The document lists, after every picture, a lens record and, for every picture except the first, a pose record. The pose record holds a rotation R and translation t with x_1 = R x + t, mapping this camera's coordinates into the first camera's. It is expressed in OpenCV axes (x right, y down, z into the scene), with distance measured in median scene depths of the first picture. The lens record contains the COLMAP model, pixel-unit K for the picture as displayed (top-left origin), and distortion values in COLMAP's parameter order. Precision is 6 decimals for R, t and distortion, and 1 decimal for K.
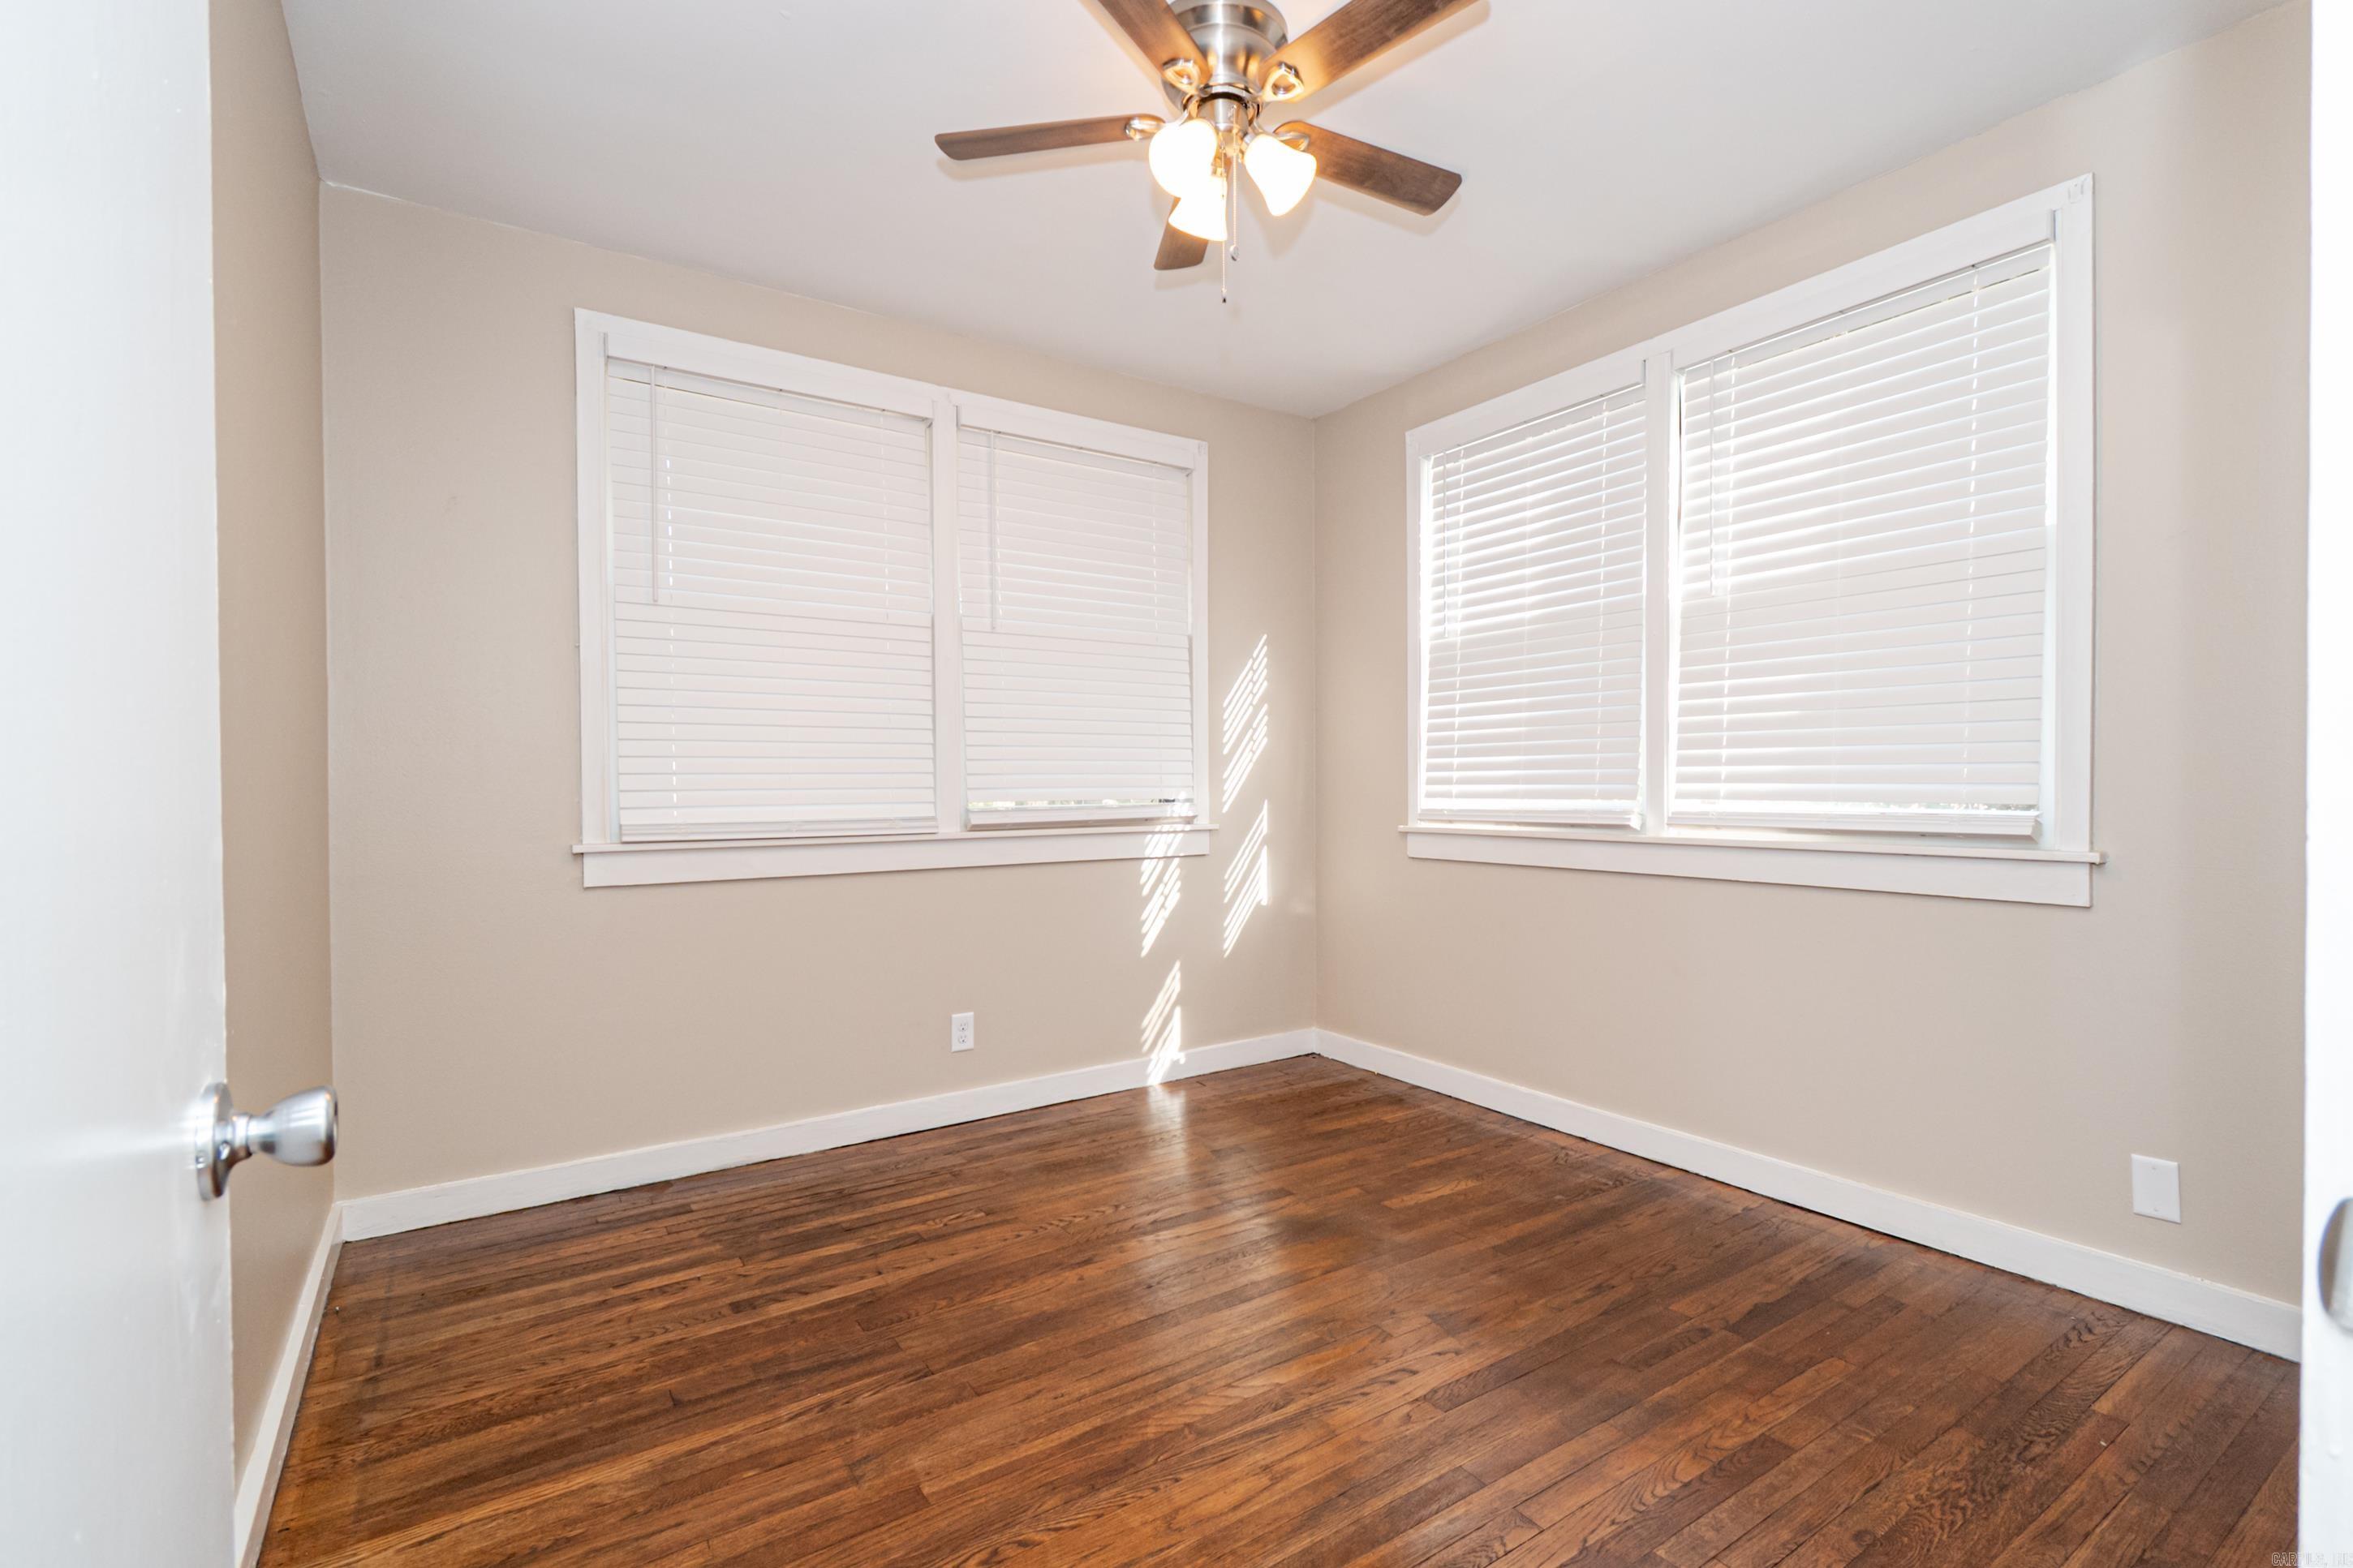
lens RADIAL K [[1044.0, 0, 1185.7], [0, 1044.0, 796.5], [0, 0, 1]] dist [0.012253, -0.005507]
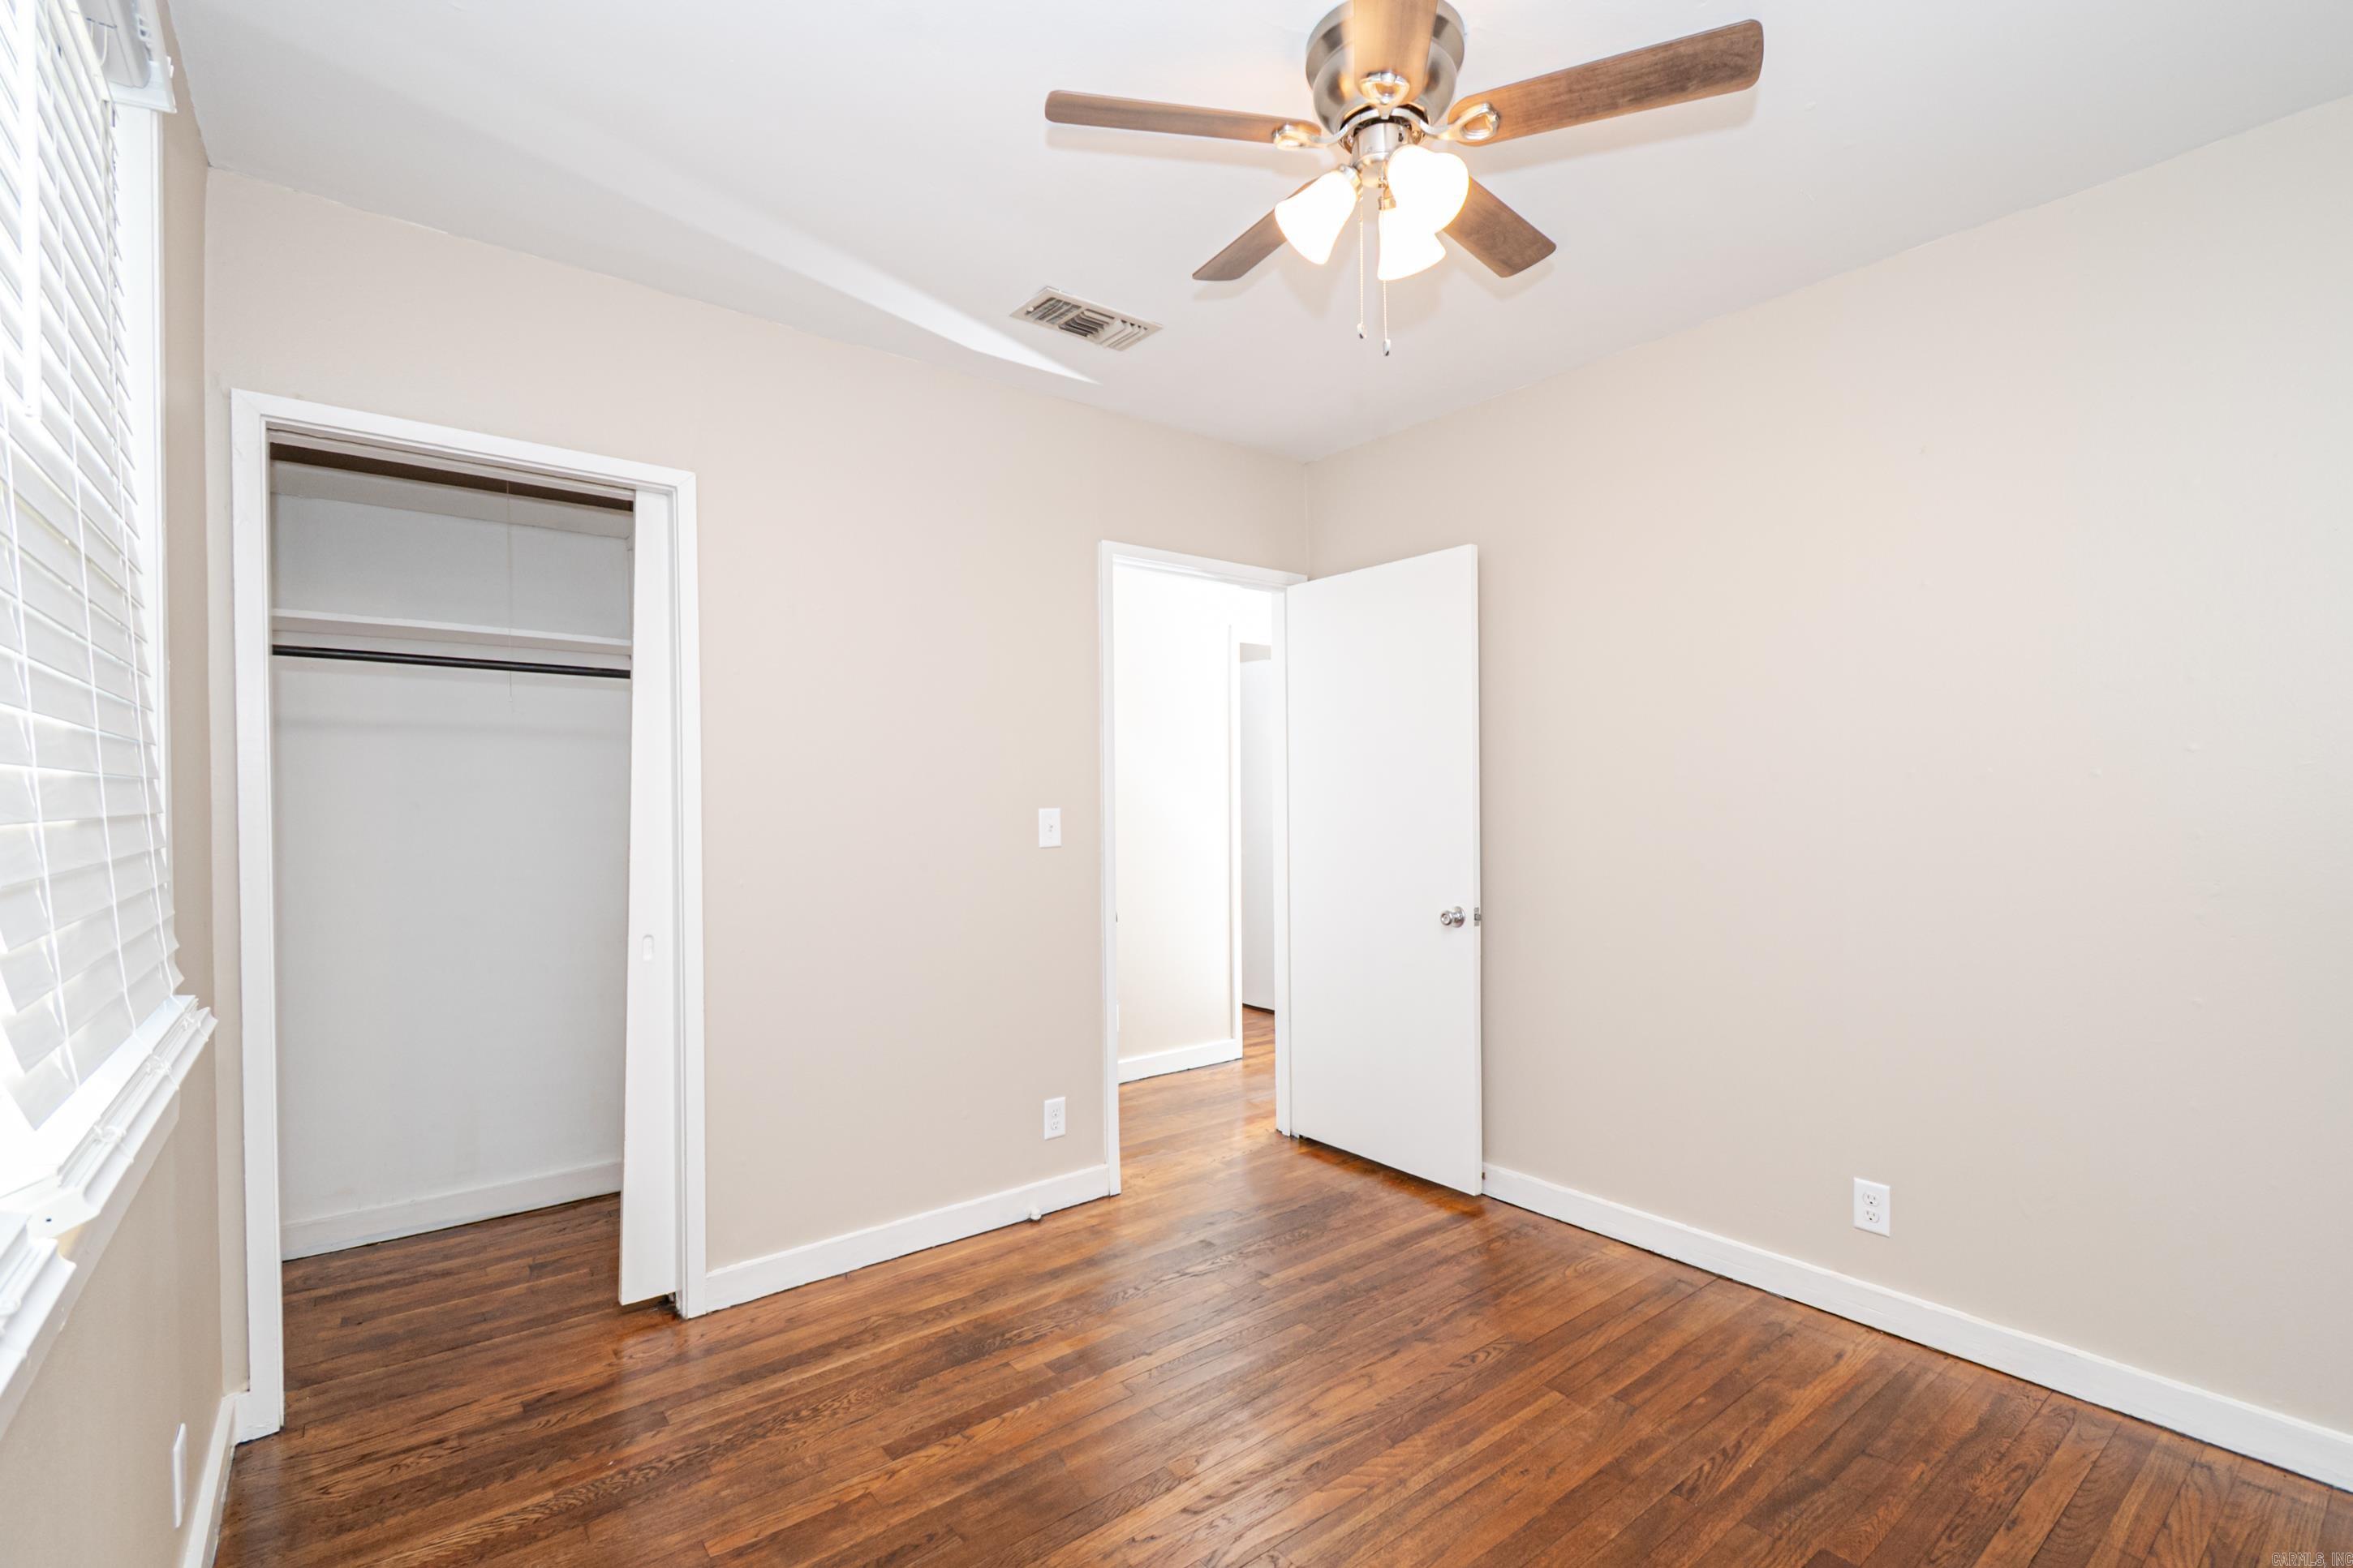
lens RADIAL K [[1044.0, 0, 1185.7], [0, 1044.0, 796.5], [0, 0, 1]] dist [0.012253, -0.005507]
pose [[-0.994816, 0.007282, -0.101432, 0.335965], [0.005987, 0.999897, 0.013065, -0.125091], [0.101516, 0.012390, -0.994757, 2.111194]]
